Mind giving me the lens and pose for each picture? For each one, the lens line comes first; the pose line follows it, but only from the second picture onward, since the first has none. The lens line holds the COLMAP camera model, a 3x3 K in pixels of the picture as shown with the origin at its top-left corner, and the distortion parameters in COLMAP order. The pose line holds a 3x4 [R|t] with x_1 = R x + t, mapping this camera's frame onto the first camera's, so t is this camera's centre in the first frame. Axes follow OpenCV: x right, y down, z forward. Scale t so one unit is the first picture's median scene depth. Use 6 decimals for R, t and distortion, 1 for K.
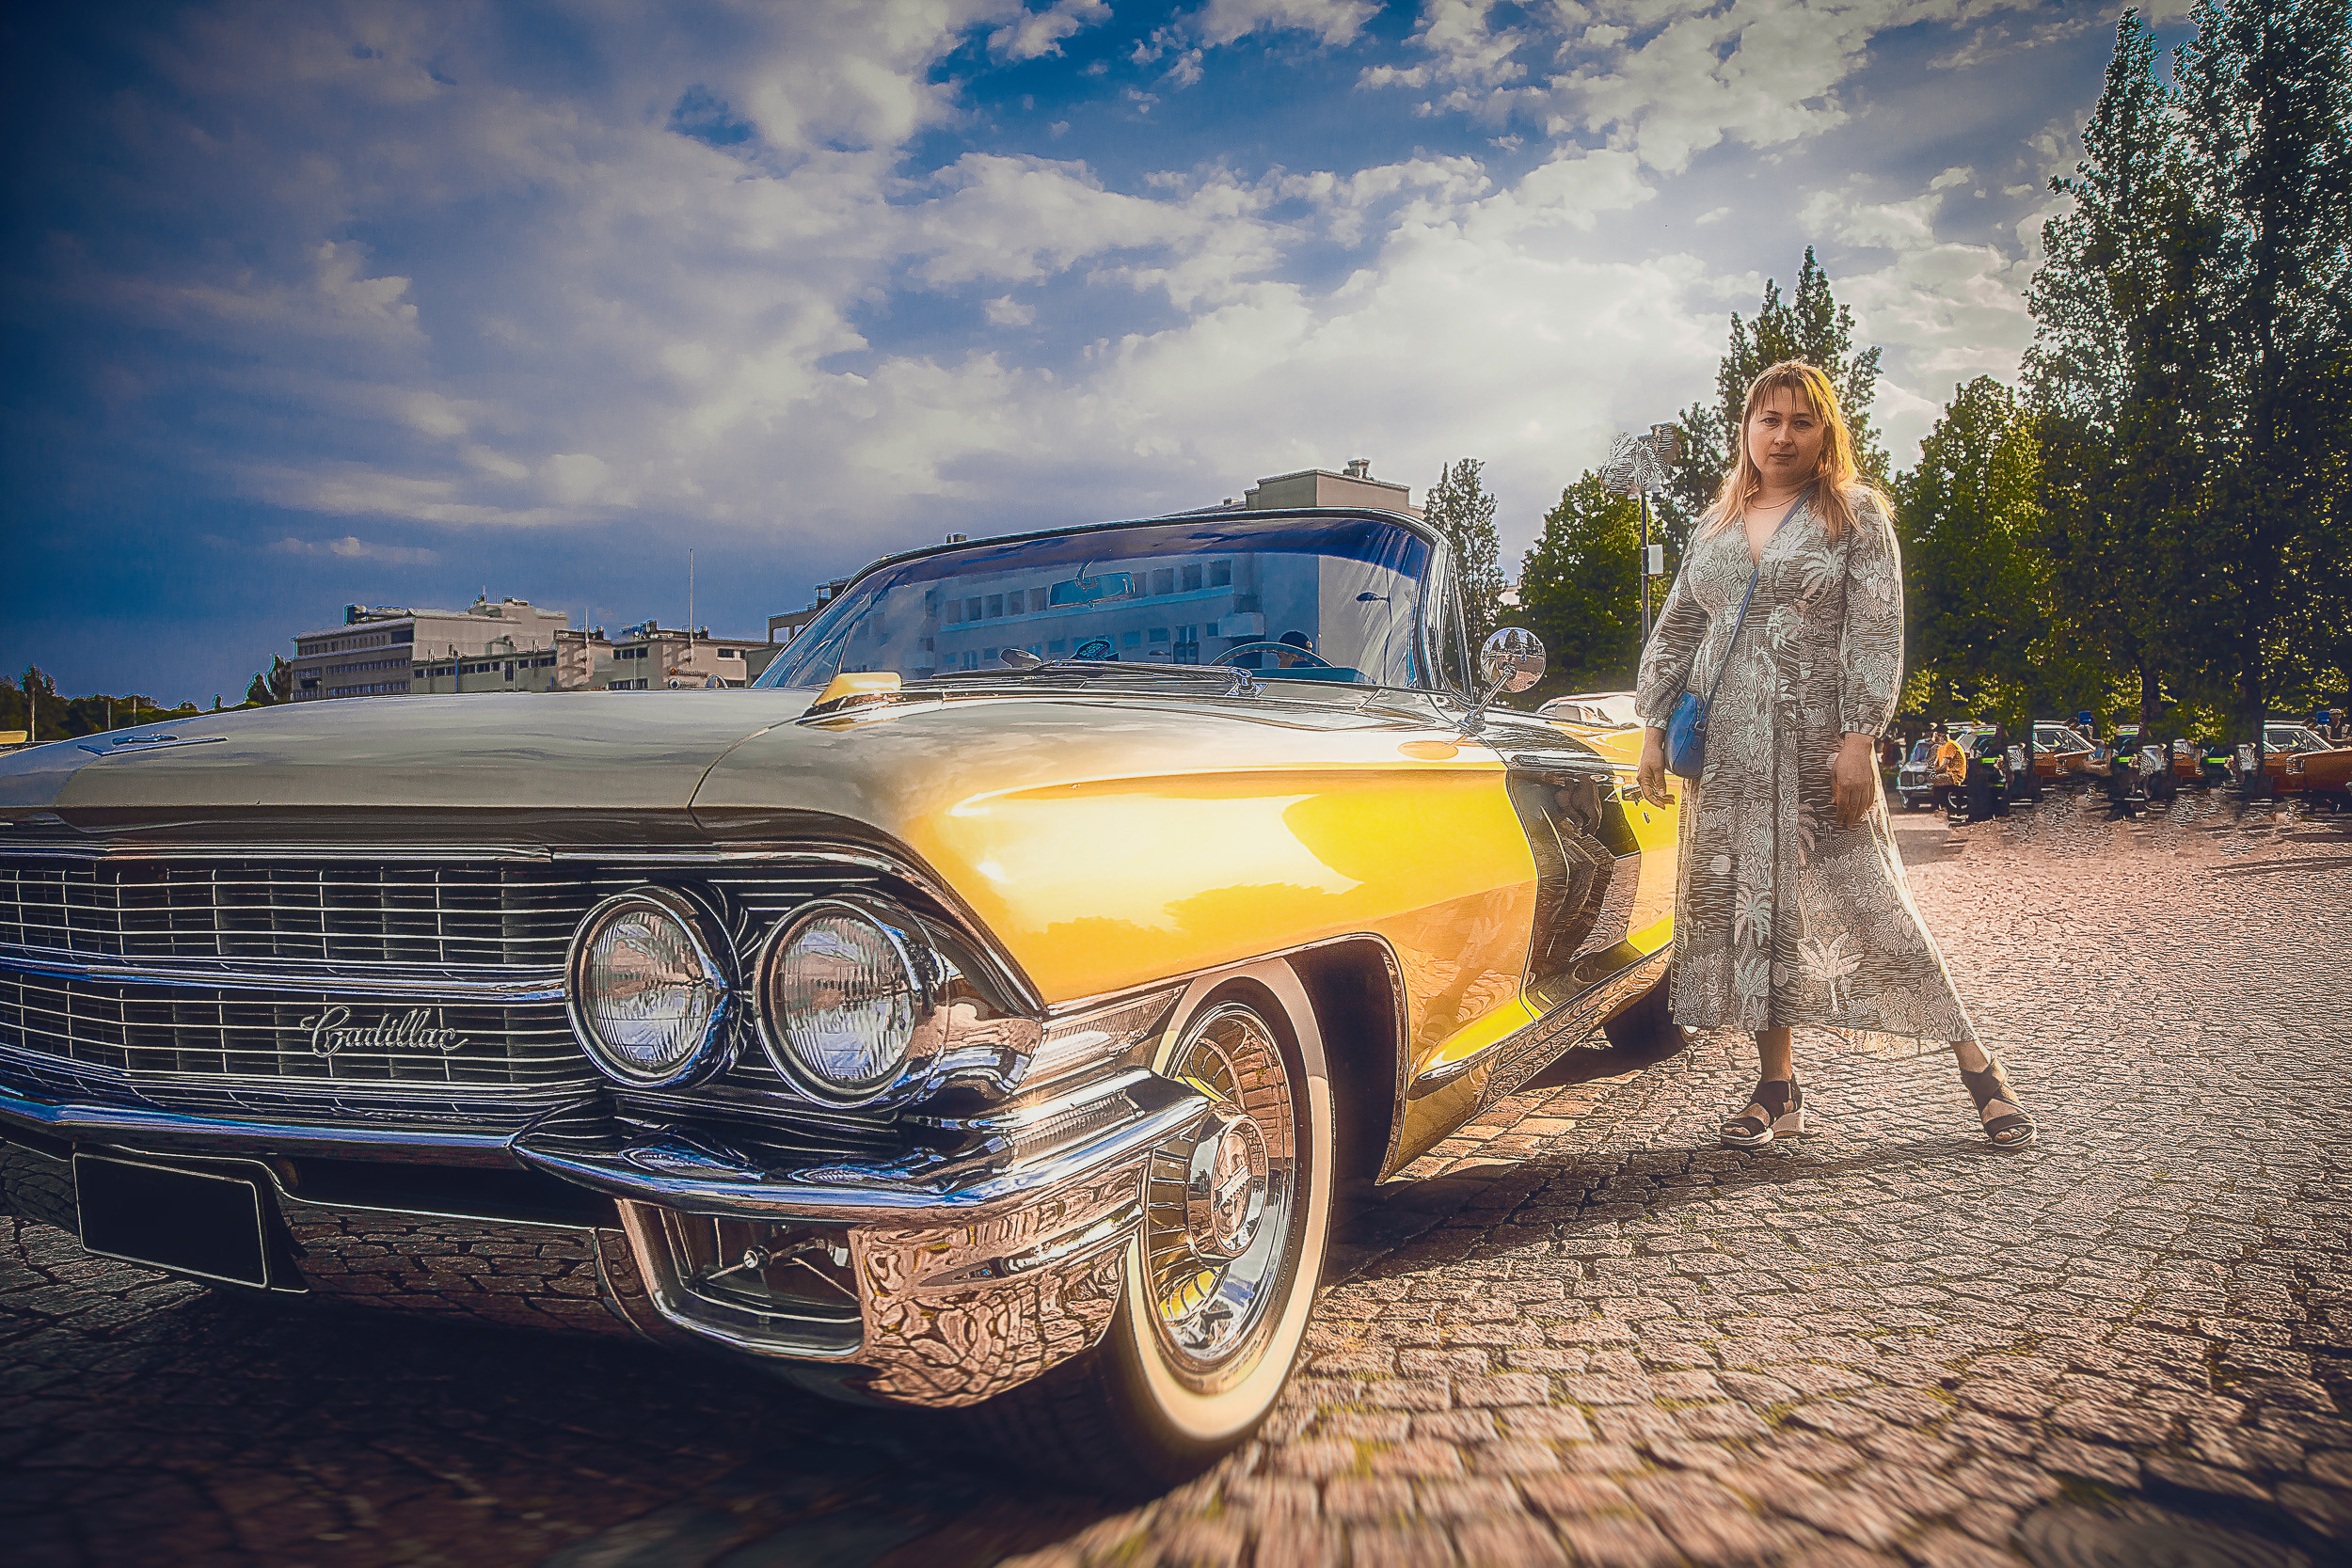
lens RADIAL K [[1571.3, 0, 1176.0], [0, 1571.3, 784.0], [0, 0, 1]] dist [-0.110757, 0.062699]
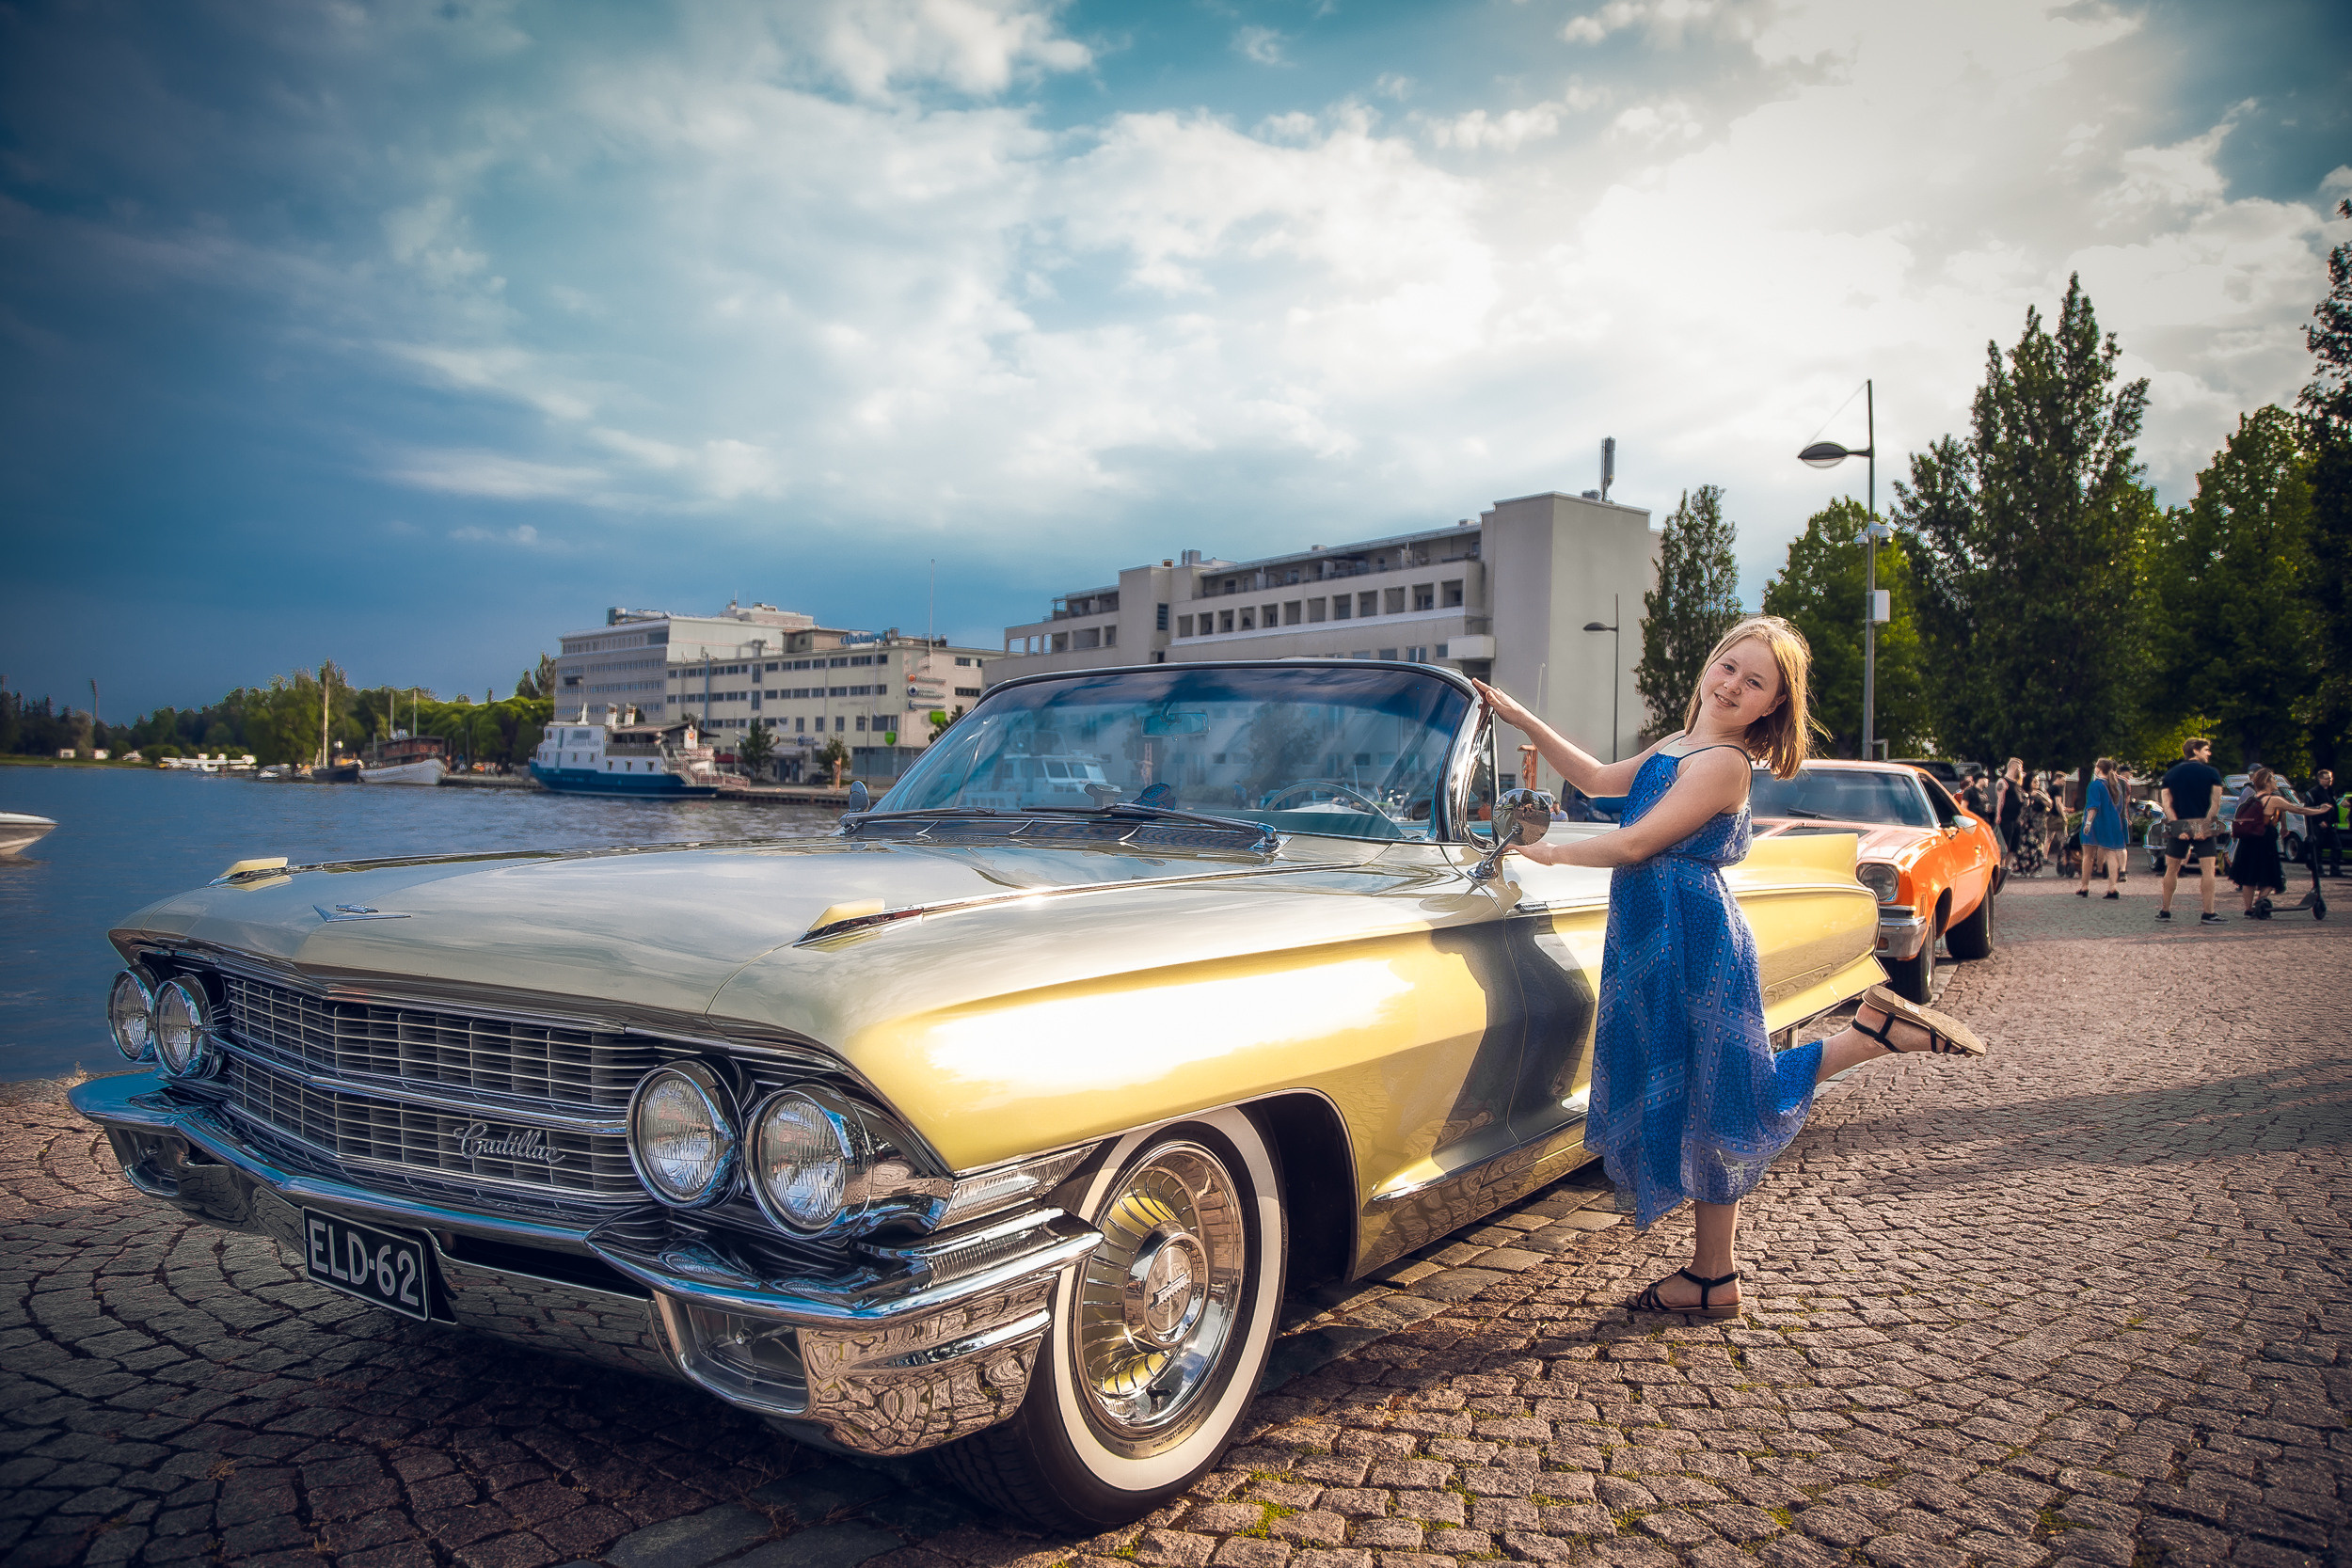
lens RADIAL K [[1600.2, 0, 1206.1], [0, 1600.2, 788.2], [0, 0, 1]] dist [-0.110824, 0.071380]
pose [[0.990127, 0.034278, -0.135917, 0.191929], [-0.034296, 0.999409, 0.002206, -0.124773], [0.135913, 0.002477, 0.990718, -0.208618]]
